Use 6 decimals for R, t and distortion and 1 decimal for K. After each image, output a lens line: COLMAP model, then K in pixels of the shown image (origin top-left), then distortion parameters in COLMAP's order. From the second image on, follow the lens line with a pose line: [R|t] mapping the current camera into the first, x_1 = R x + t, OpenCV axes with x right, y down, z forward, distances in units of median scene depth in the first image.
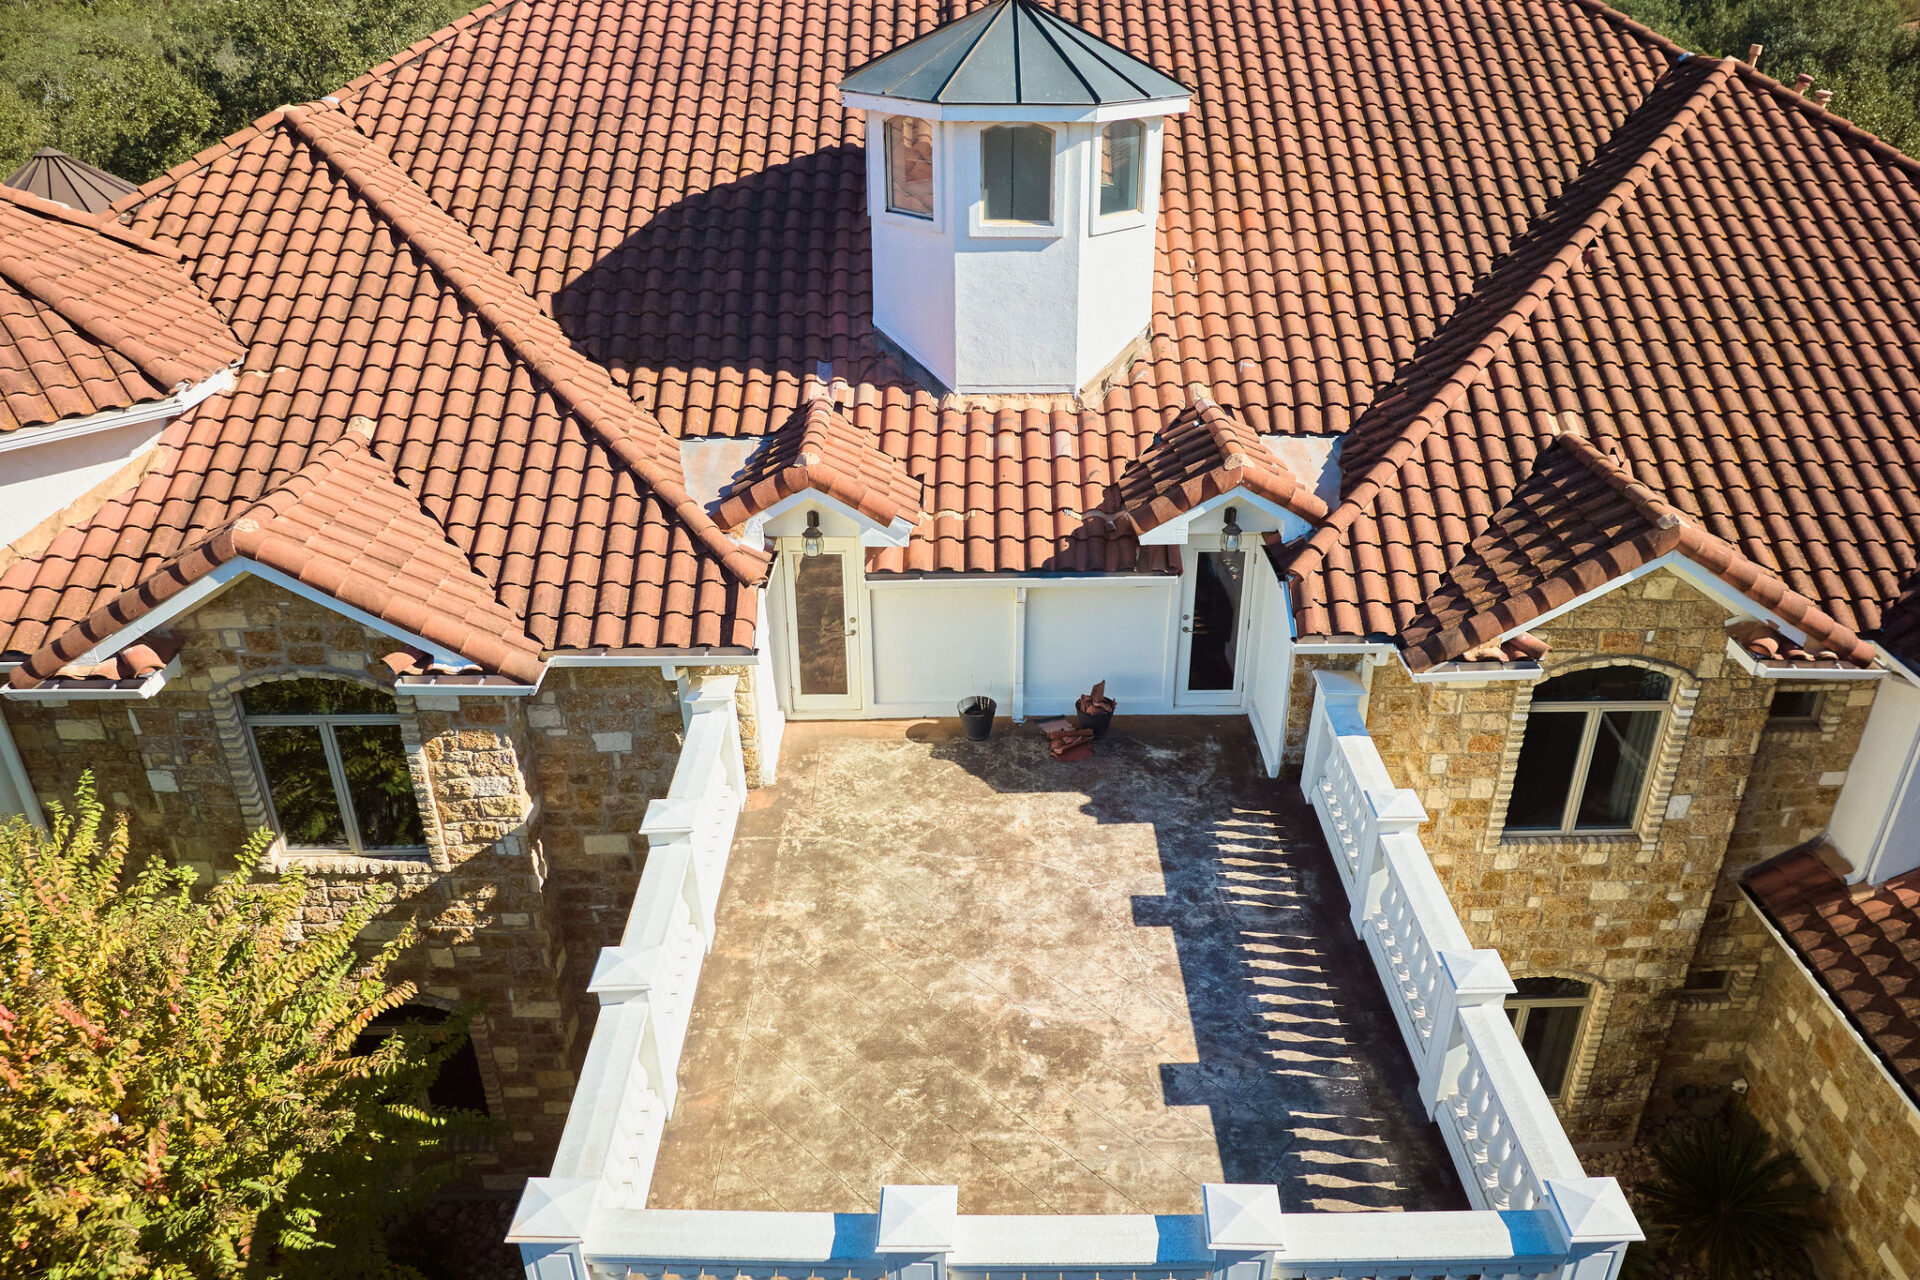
lens RADIAL K [[1378.8, 0, 992.4], [0, 1378.8, 640.3], [0, 0, 1]] dist [-0.007237, -0.066135]
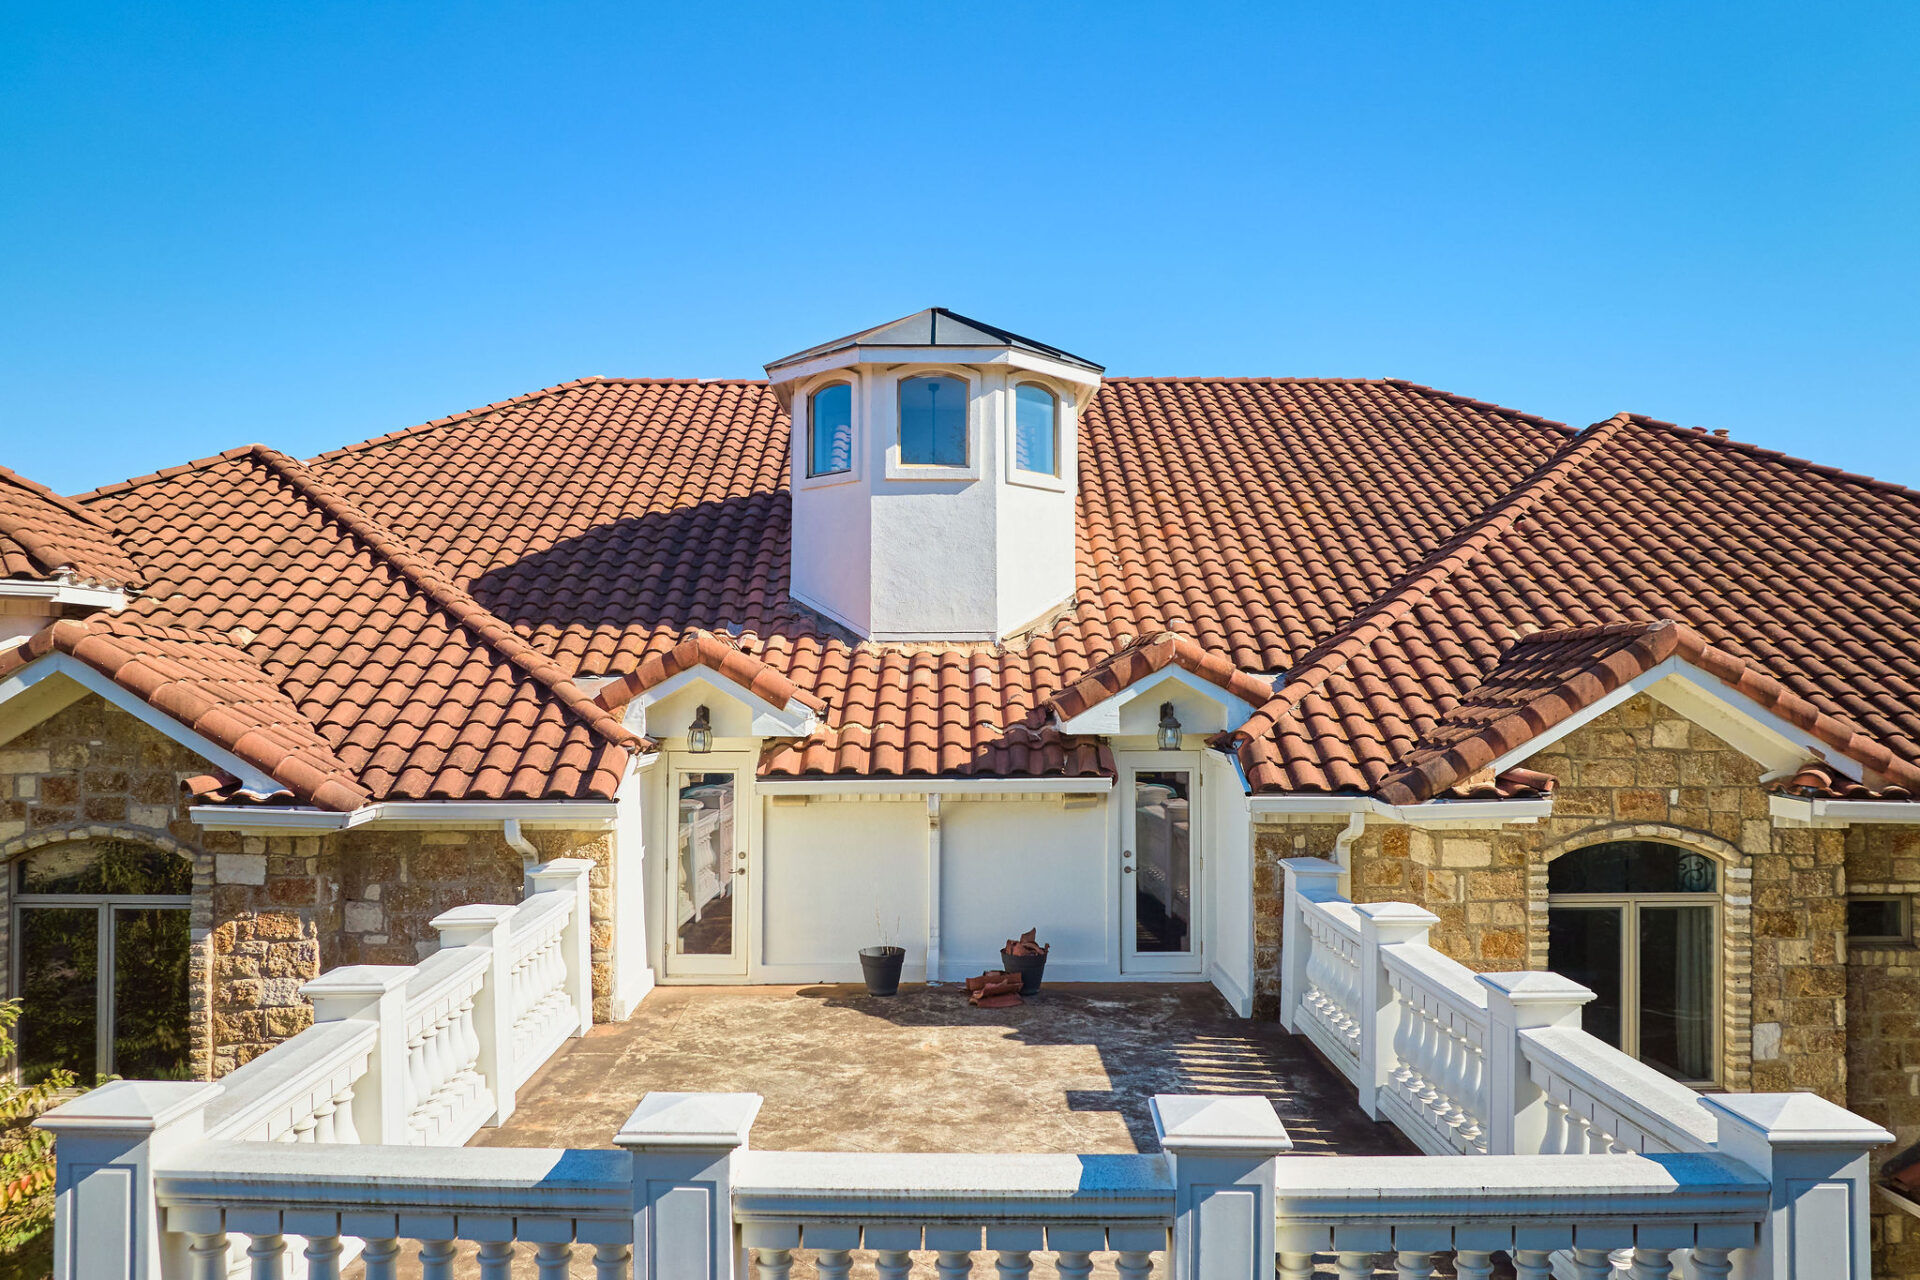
lens RADIAL K [[1351.0, 0, 913.3], [0, 1351.0, 640.3], [0, 0, 1]] dist [-0.034157, -0.000532]
pose [[0.999415, -0.002014, -0.034131, 0.038934], [-0.014764, 0.874968, -0.483955, 0.301724], [0.030838, 0.484176, 0.874427, 0.211641]]
